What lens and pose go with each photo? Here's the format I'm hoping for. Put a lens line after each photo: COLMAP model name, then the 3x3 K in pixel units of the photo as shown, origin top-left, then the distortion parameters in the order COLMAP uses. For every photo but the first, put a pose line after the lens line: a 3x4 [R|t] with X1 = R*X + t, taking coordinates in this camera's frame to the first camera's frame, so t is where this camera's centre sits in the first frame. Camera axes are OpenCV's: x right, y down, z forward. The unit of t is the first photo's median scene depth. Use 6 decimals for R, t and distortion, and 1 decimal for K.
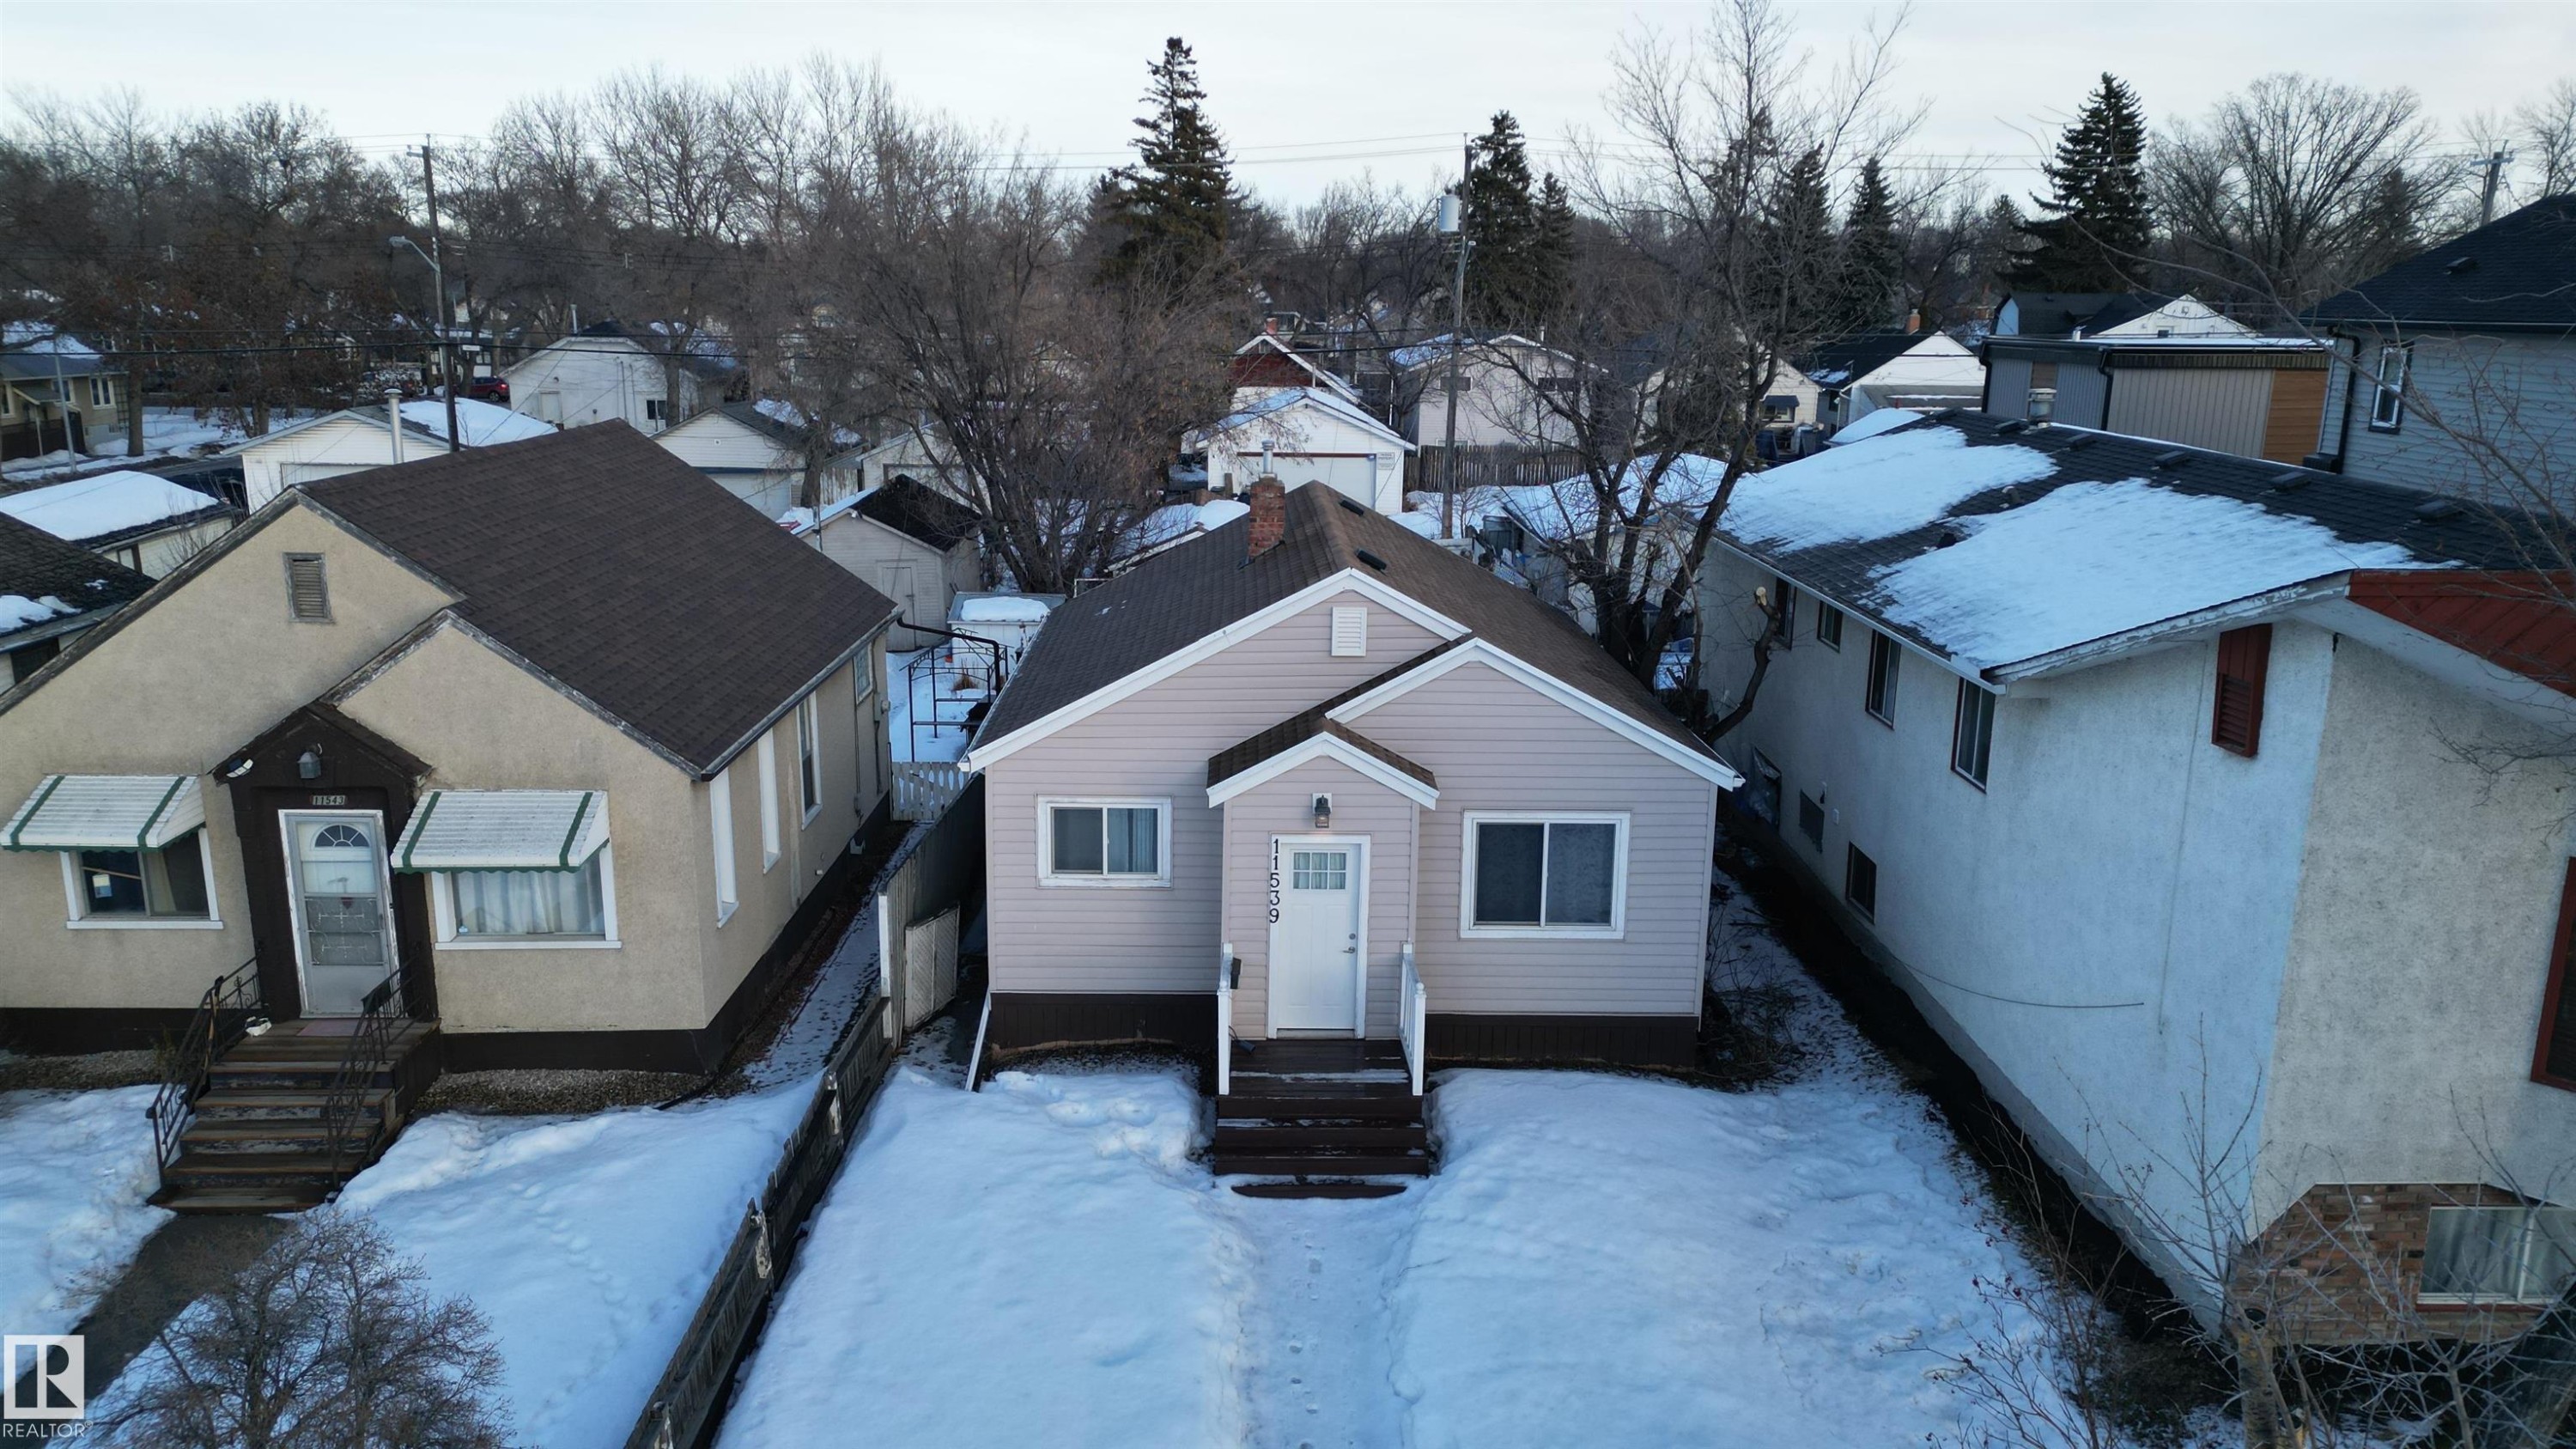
lens RADIAL K [[1834.4, 0, 1288.0], [0, 1834.4, 724.5], [0, 0, 1]] dist [0.053380, -0.002815]
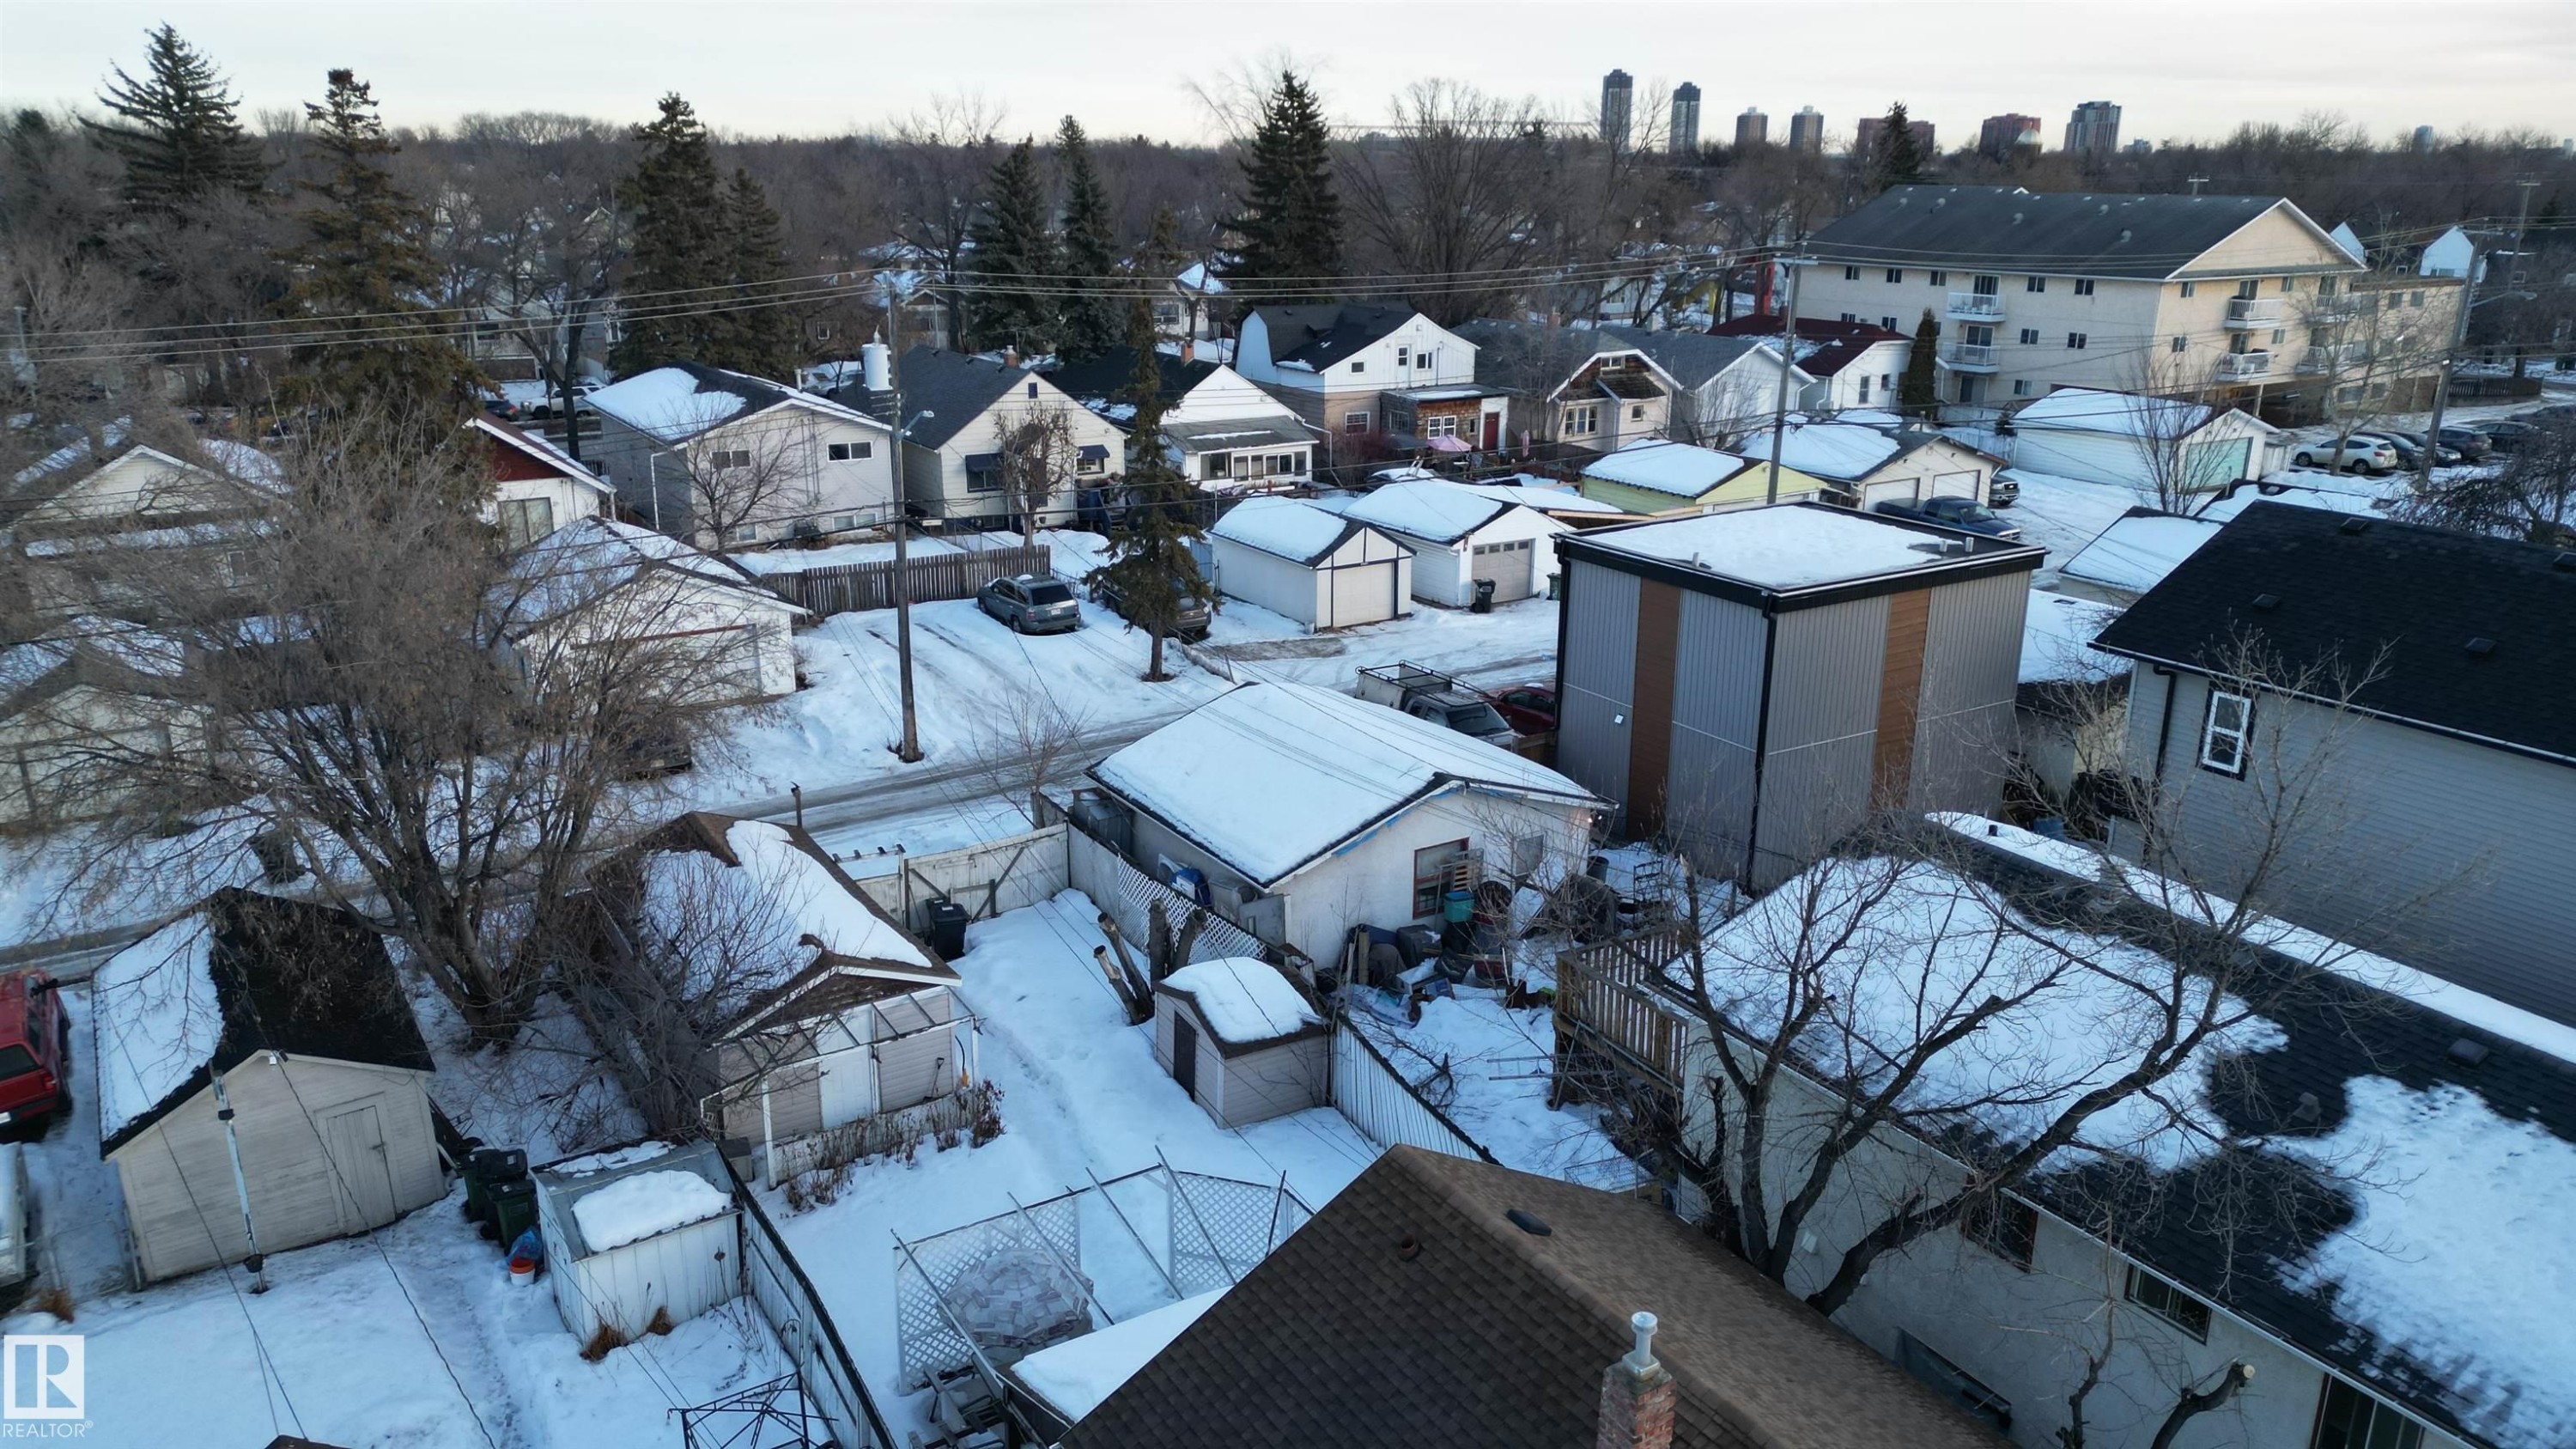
lens RADIAL K [[1834.4, 0, 1288.0], [0, 1834.4, 724.5], [0, 0, 1]] dist [0.053380, -0.002815]
pose [[0.862695, -0.158778, 0.480154, -0.317034], [0.122245, 0.986752, 0.106663, -0.353156], [-0.490728, -0.033322, 0.870675, 0.388947]]
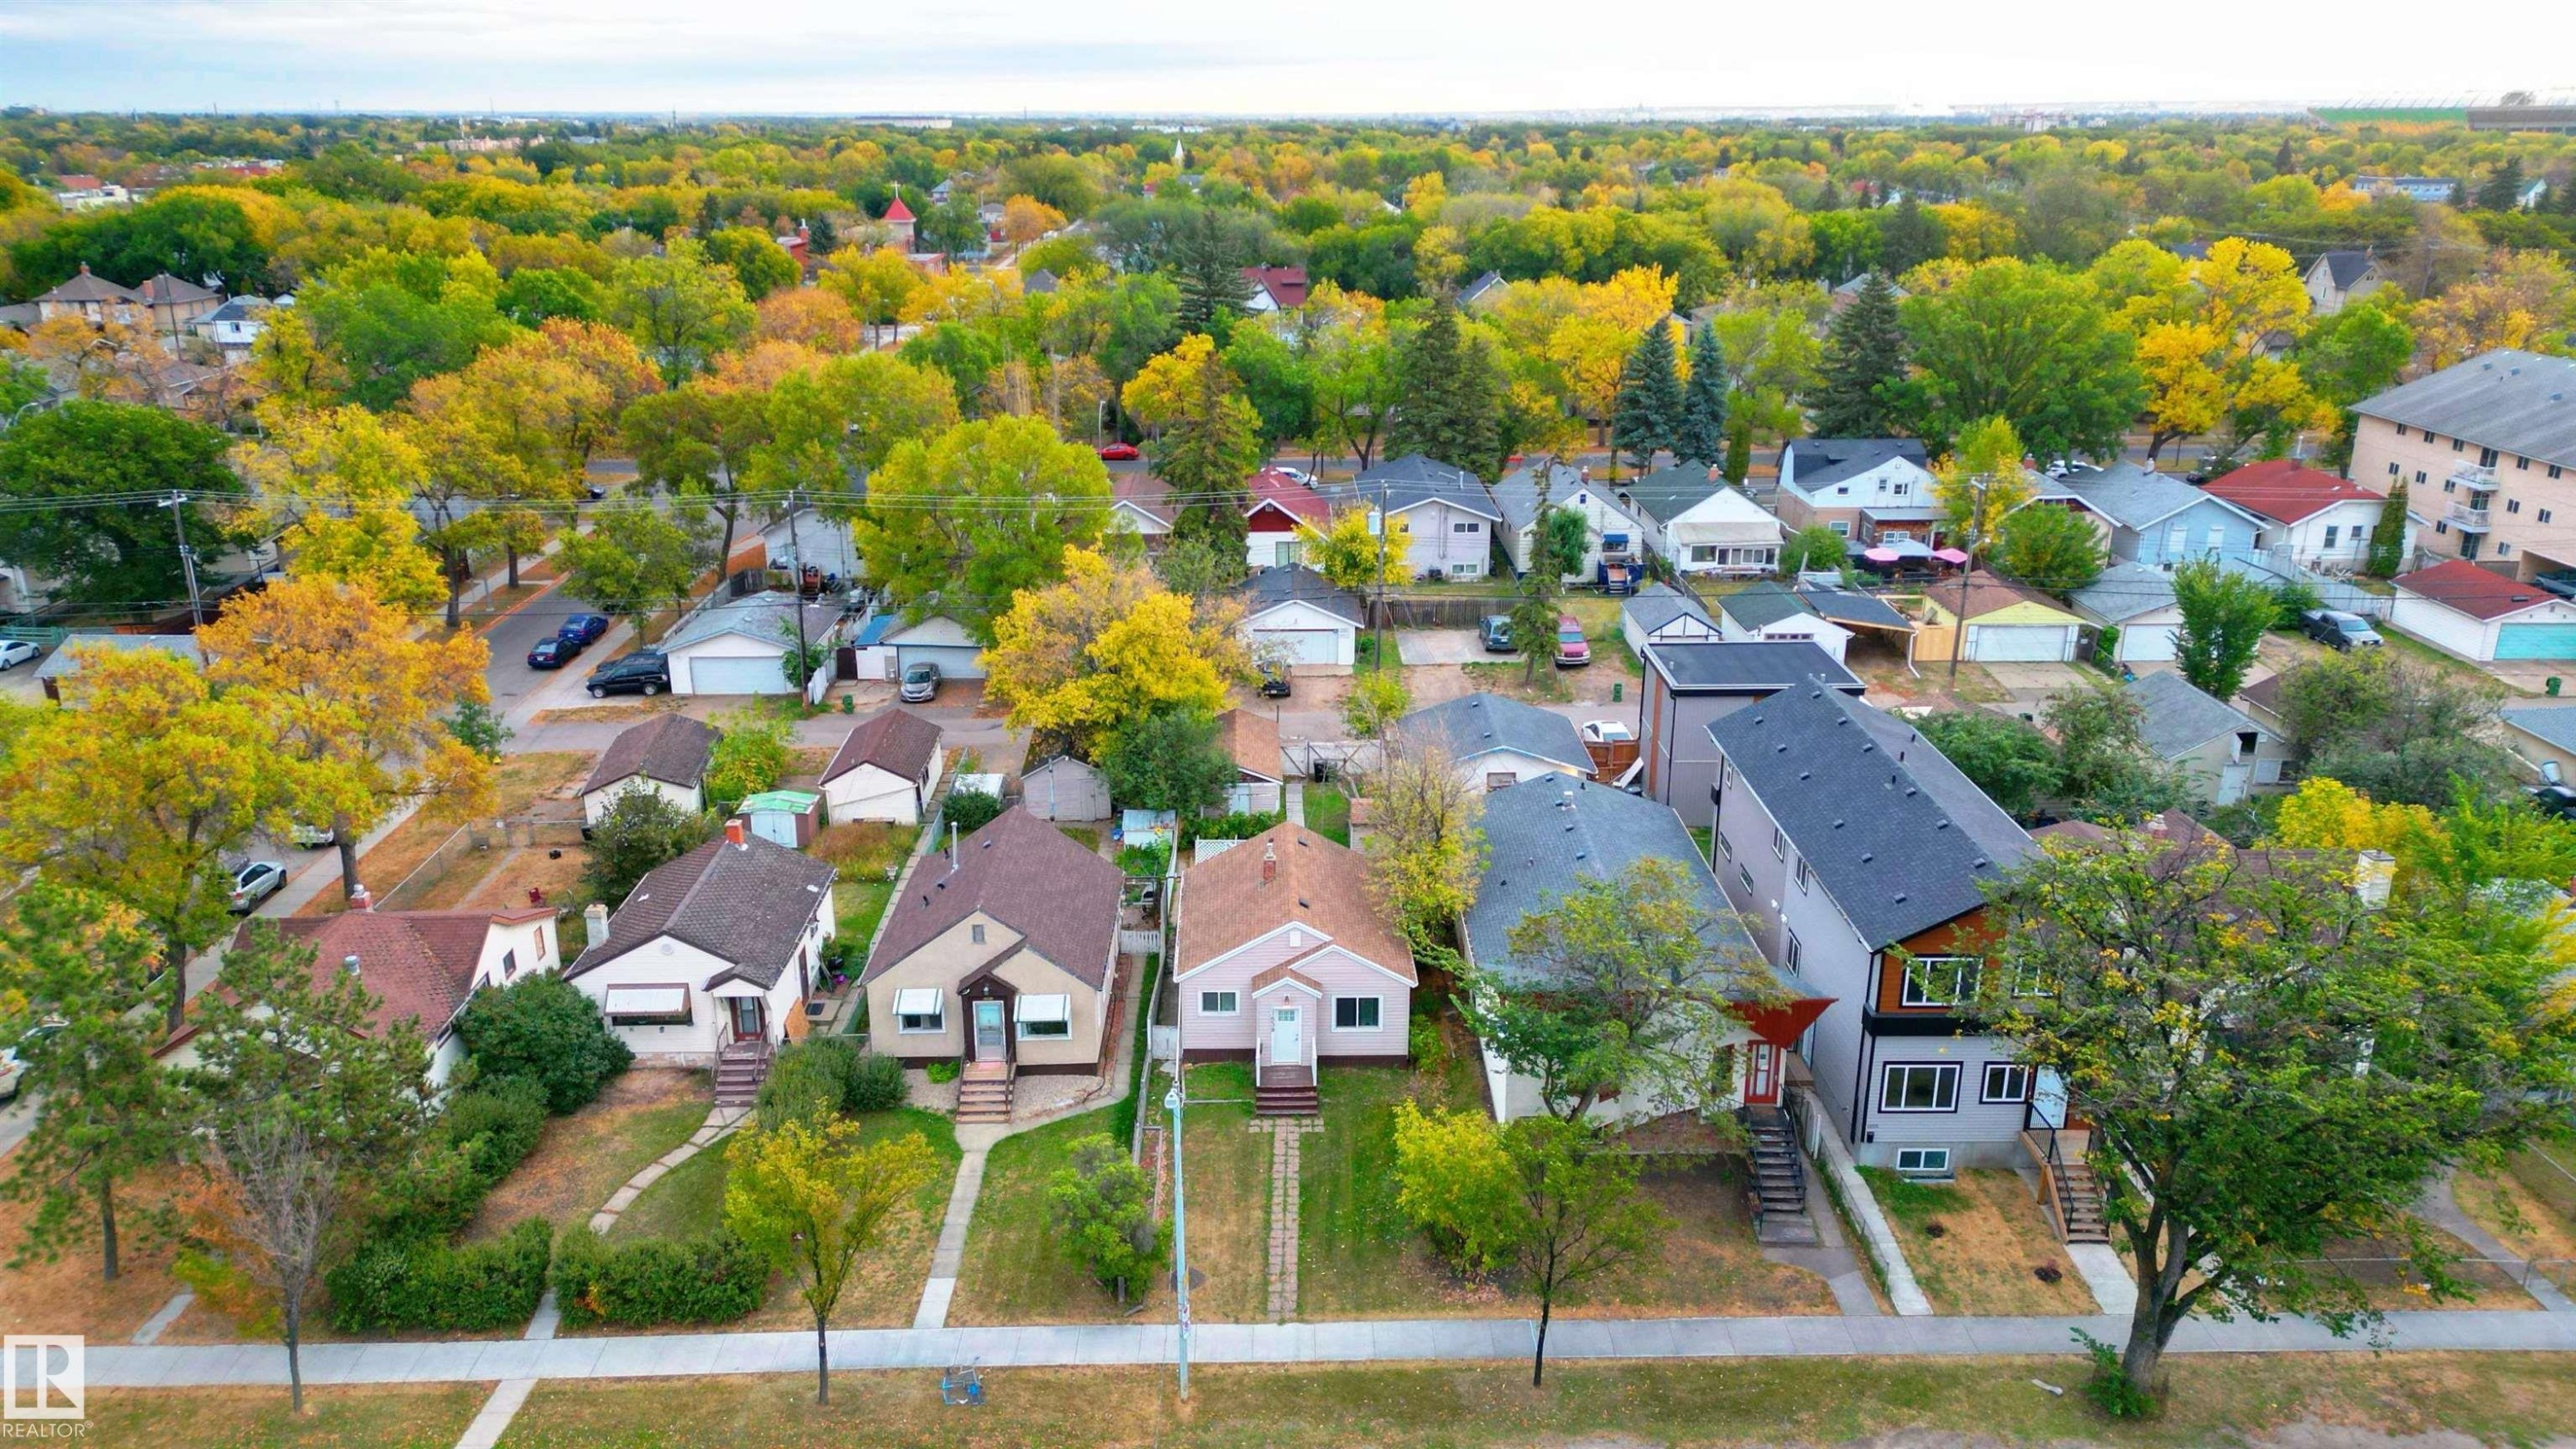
lens RADIAL K [[1834.4, 0, 1288.0], [0, 1834.4, 724.5], [0, 0, 1]] dist [0.053380, -0.002815]
pose [[0.999959, -0.007283, -0.005329, 0.026022], [0.007748, 0.995618, 0.093189, -0.459679], [0.004626, -0.093226, 0.995634, -1.367260]]
